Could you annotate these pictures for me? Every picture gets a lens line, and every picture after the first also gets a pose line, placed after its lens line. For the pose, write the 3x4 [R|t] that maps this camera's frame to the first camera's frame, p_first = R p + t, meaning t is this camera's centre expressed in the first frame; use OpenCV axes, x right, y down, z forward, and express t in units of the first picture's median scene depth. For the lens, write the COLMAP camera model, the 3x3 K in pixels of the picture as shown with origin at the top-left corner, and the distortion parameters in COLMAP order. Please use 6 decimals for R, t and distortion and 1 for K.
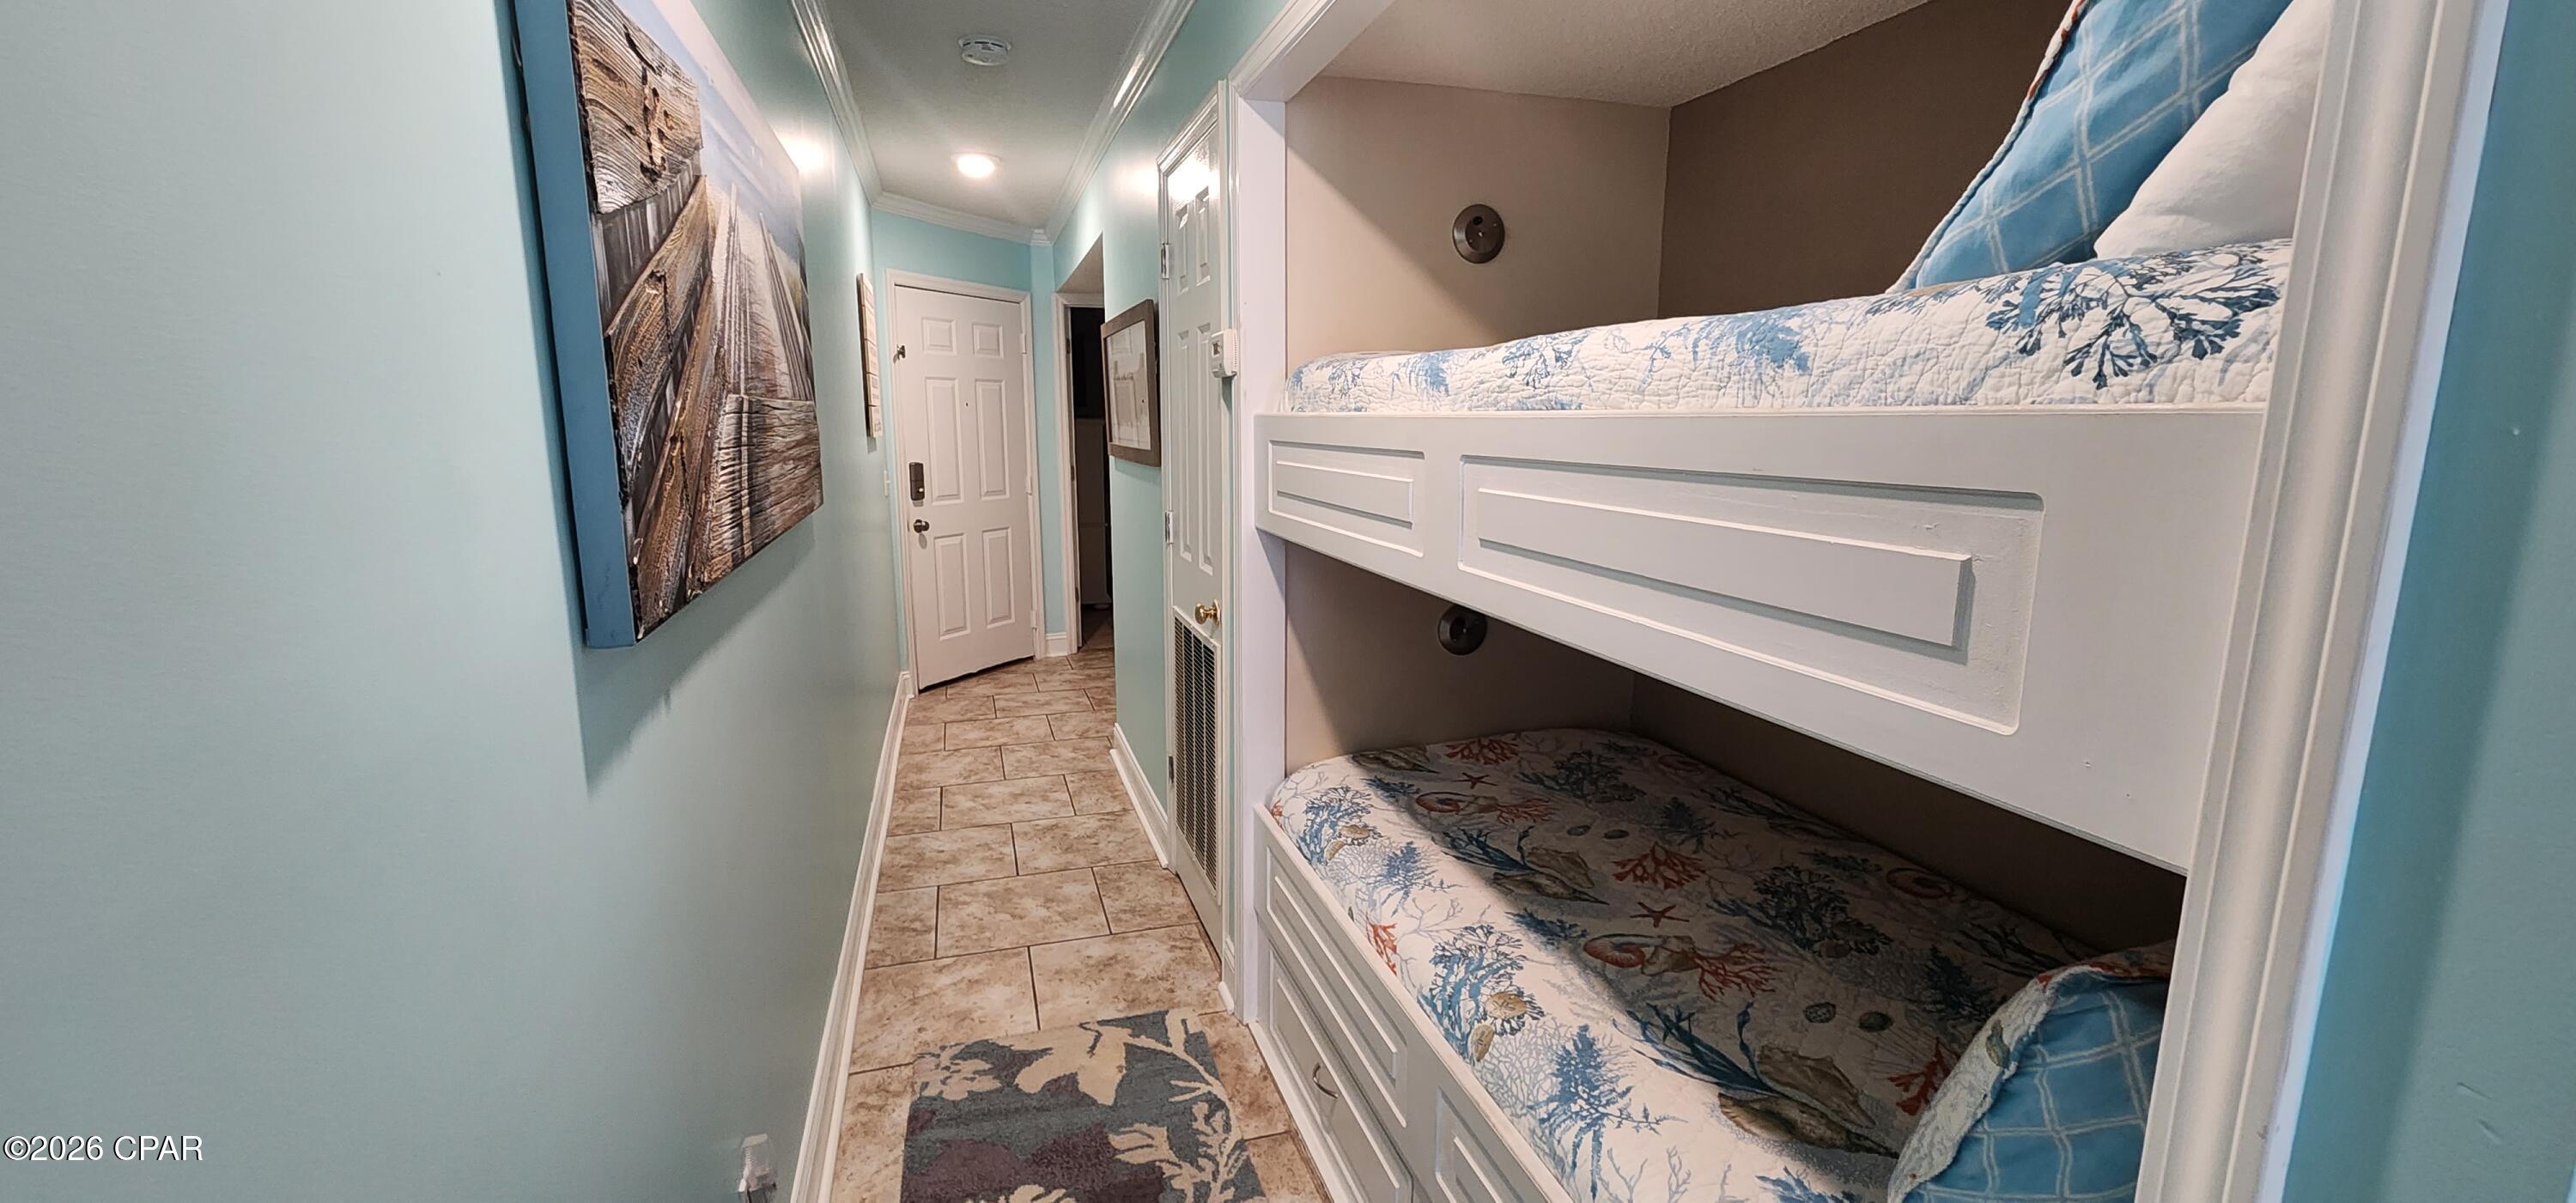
lens RADIAL K [[1061.0, 0, 1293.7], [0, 1061.0, 599.8], [0, 0, 1]] dist [0.004831, 0.000162]
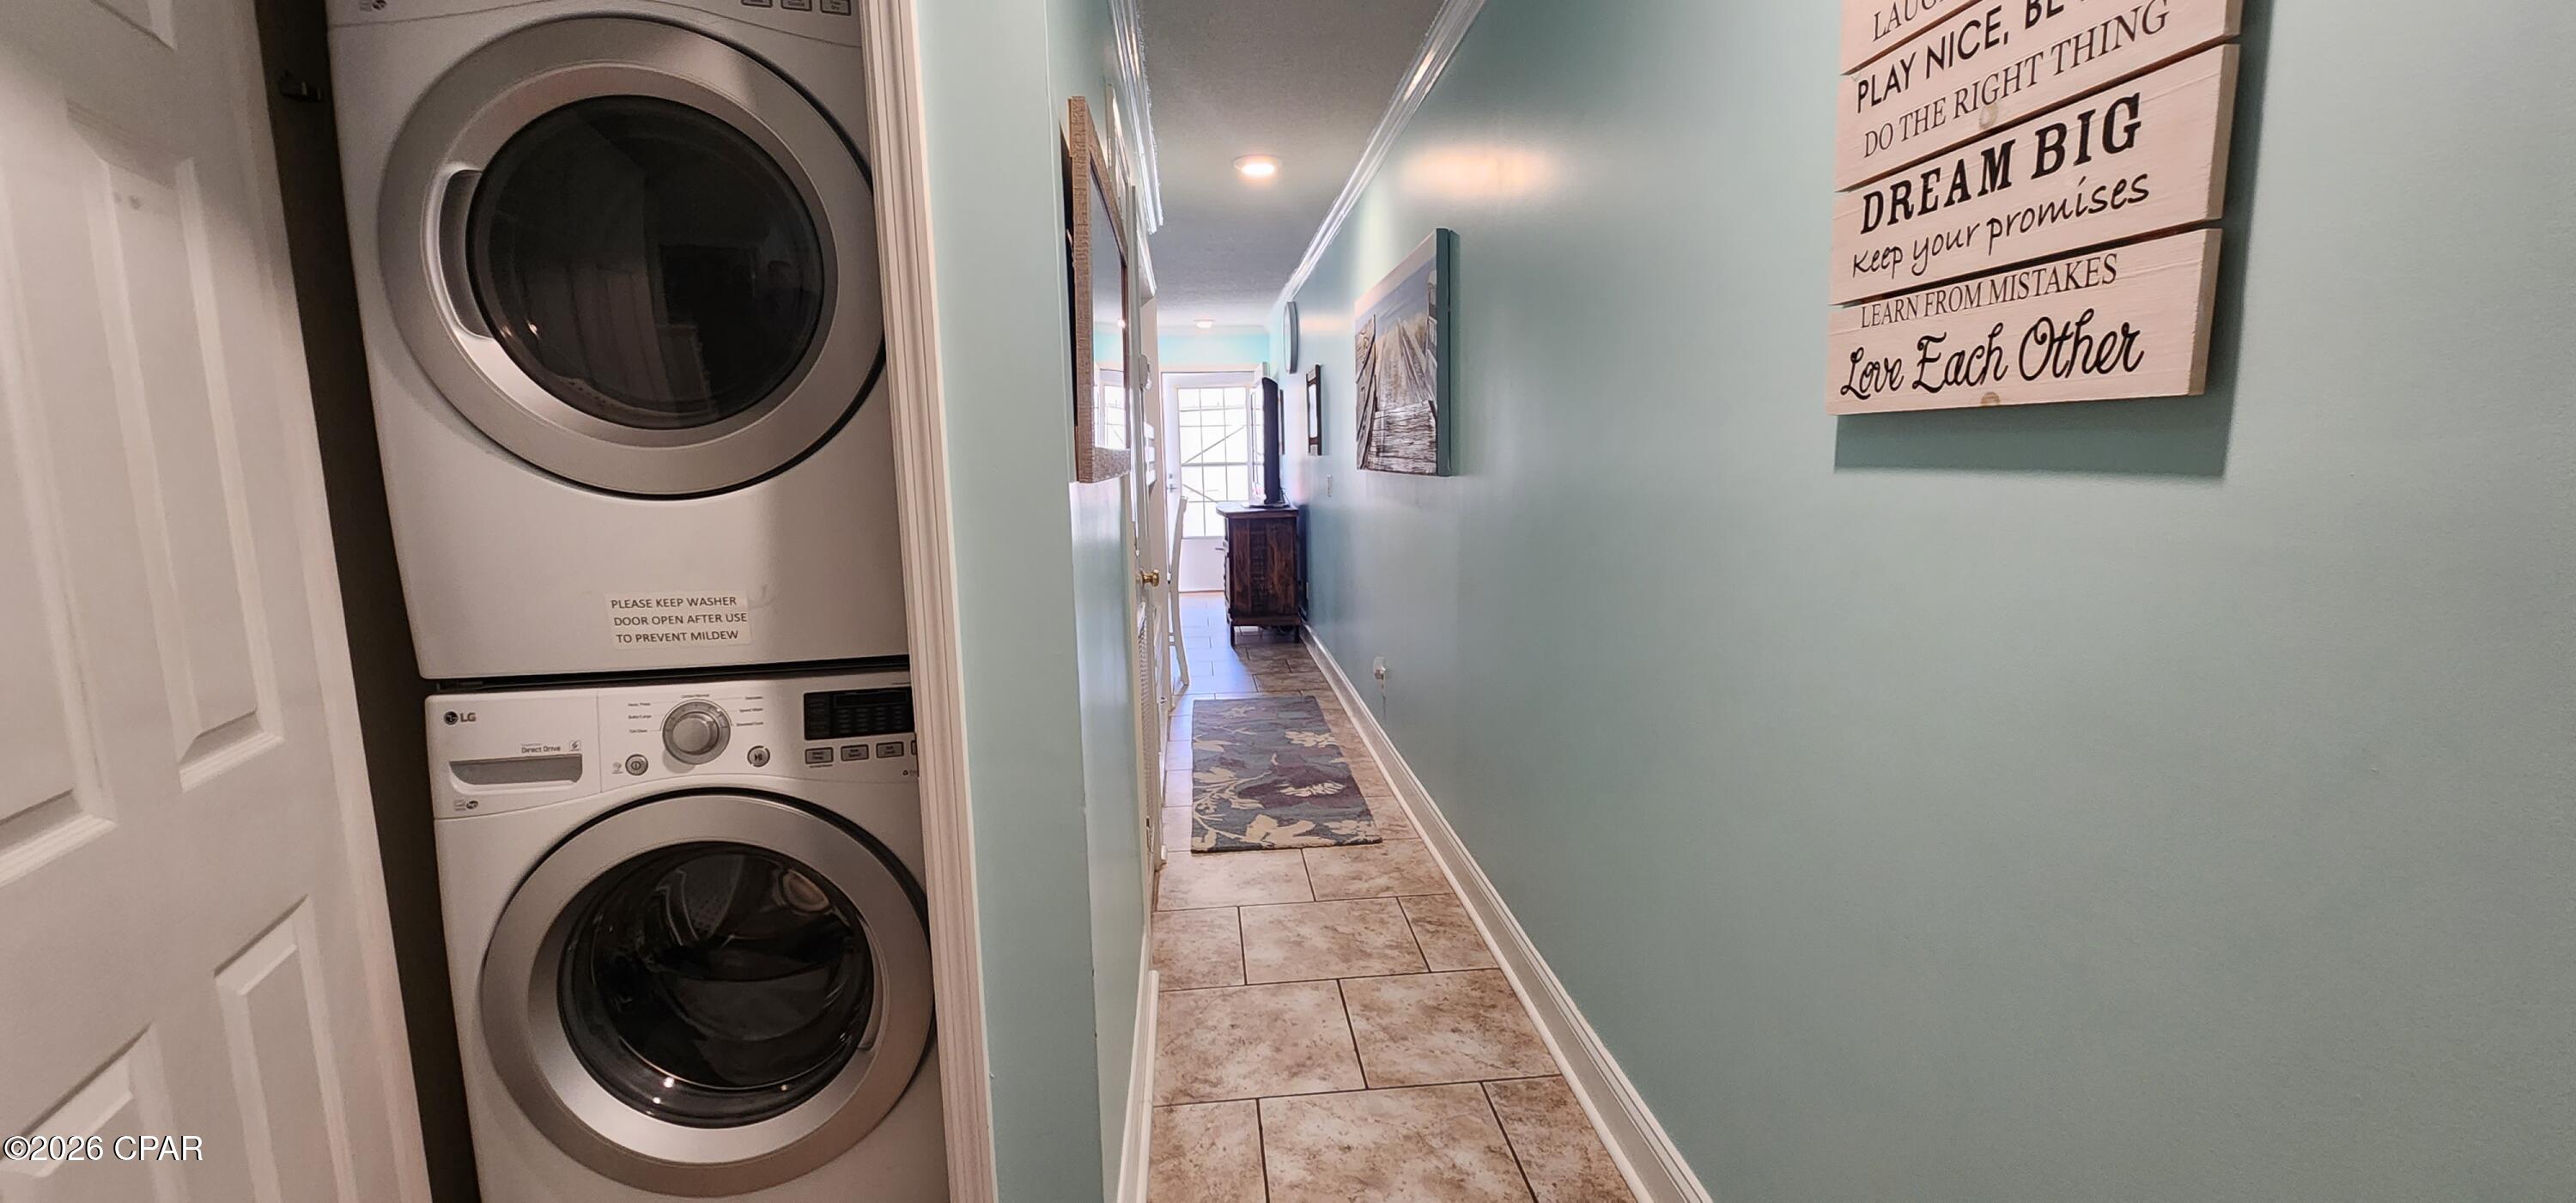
lens RADIAL K [[1061.5, 0, 1300.0], [0, 1061.5, 604.2], [0, 0, 1]] dist [-0.004771, -0.000320]
pose [[-0.978919, -0.014825, 0.203710, -0.451425], [0.049716, 0.950069, 0.308053, -0.293998], [-0.198106, 0.311687, -0.929304, 1.918838]]
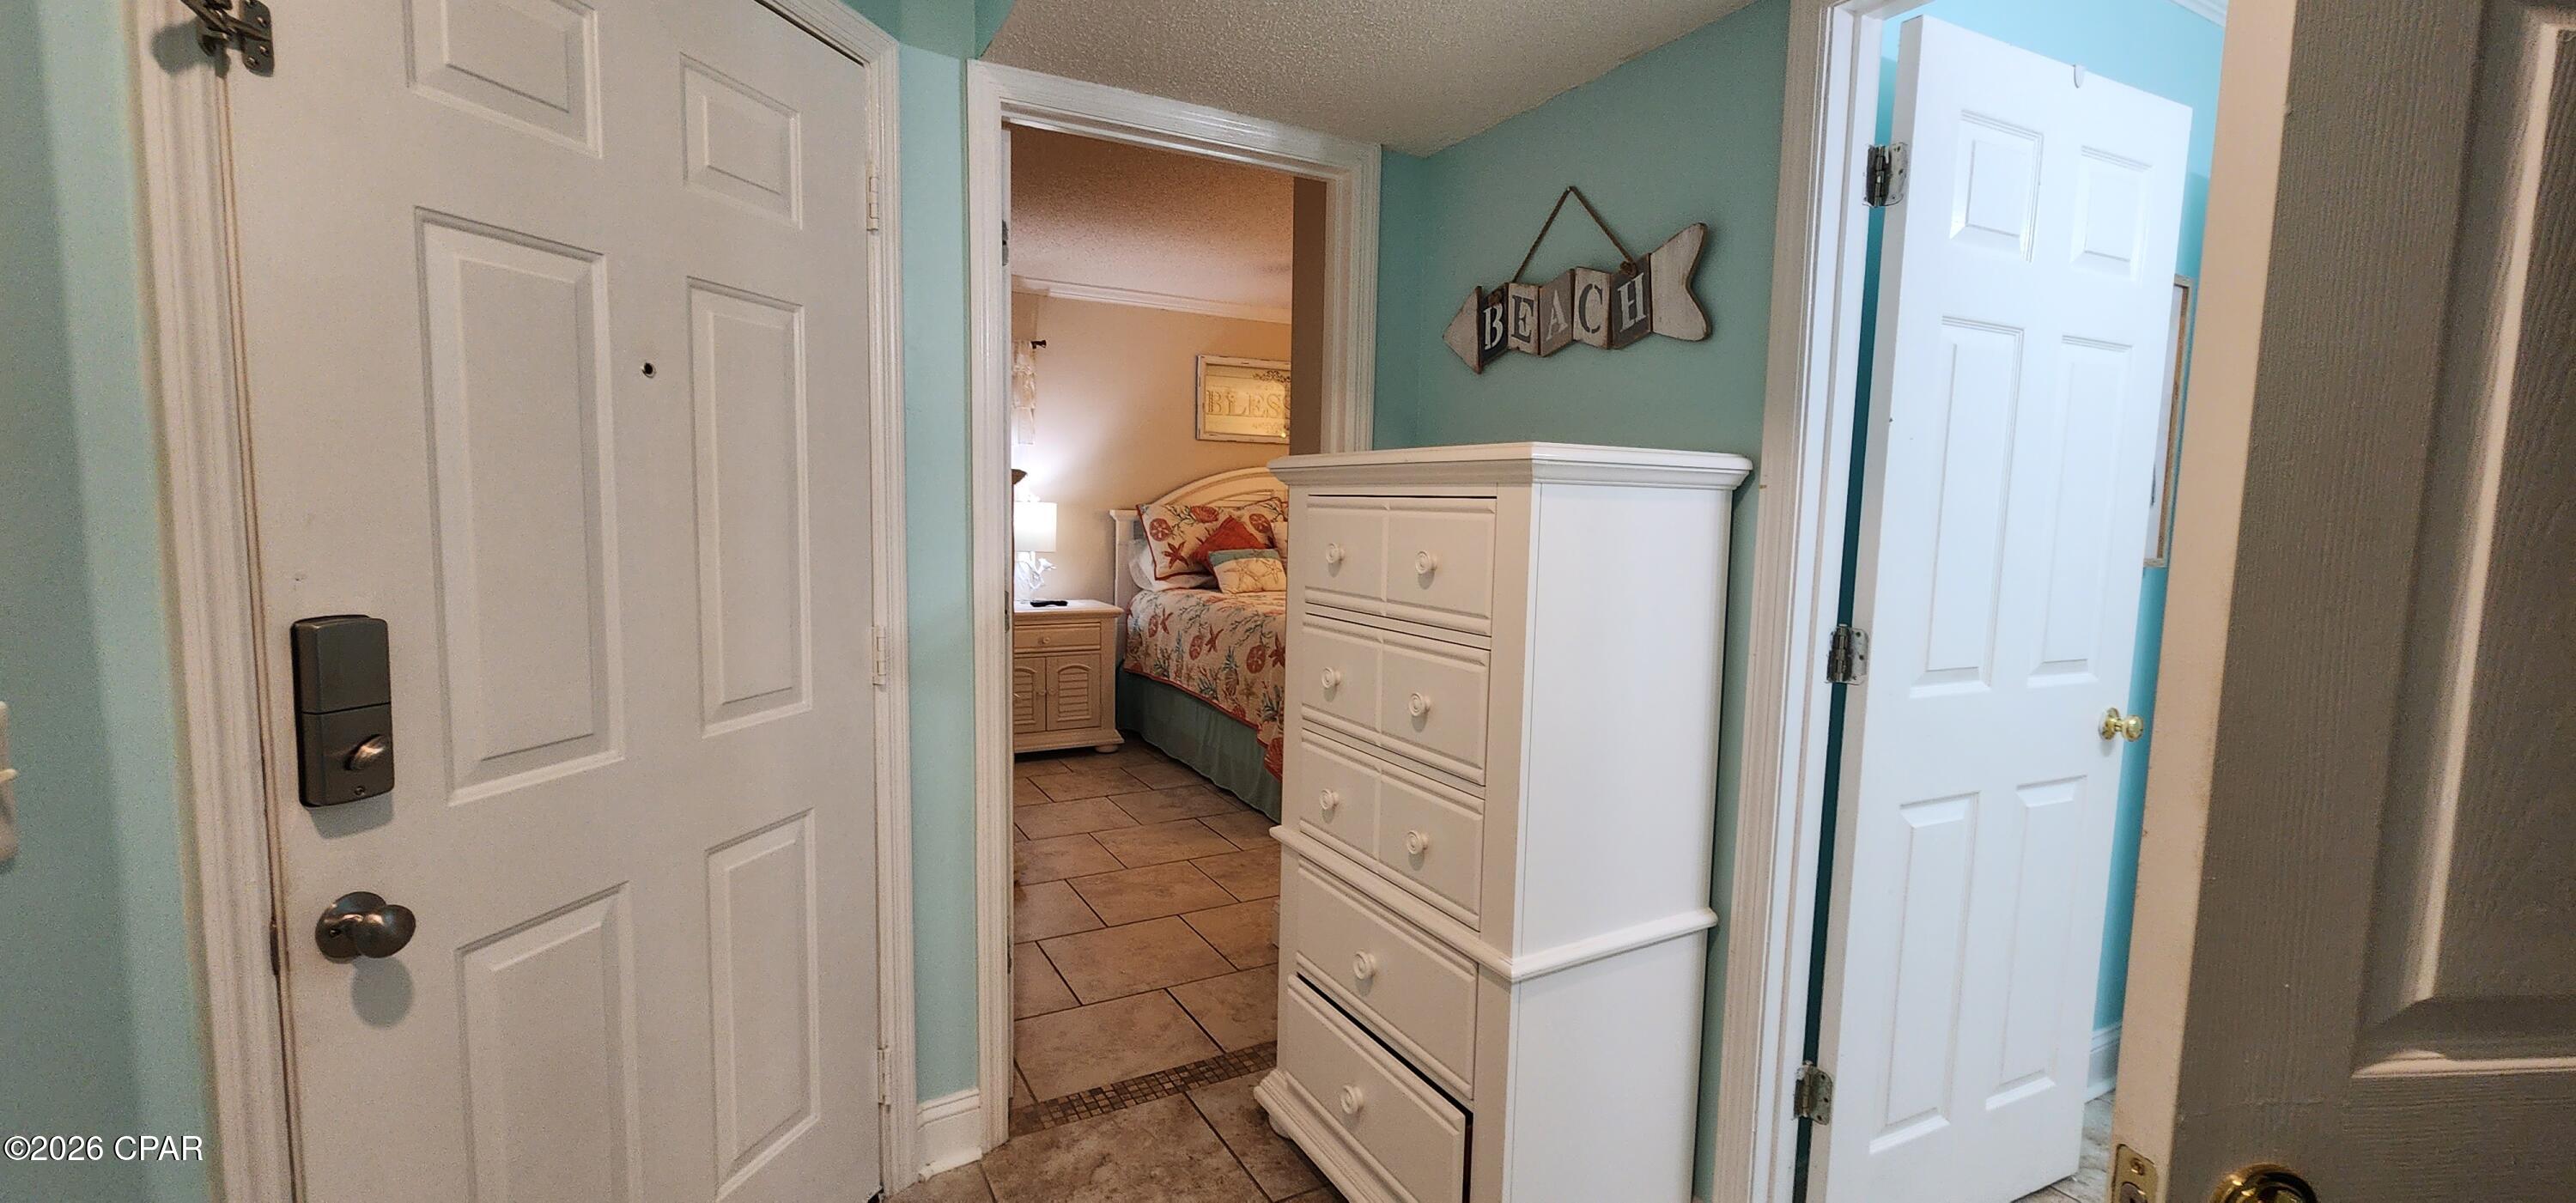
lens RADIAL K [[1061.5, 0, 1300.0], [0, 1061.5, 604.2], [0, 0, 1]] dist [-0.004771, -0.000320]
pose [[0.980595, 0.001560, 0.196041, -0.407590], [0.012908, 0.997285, -0.072503, -0.214726], [-0.195622, 0.073626, 0.977912, 1.443652]]
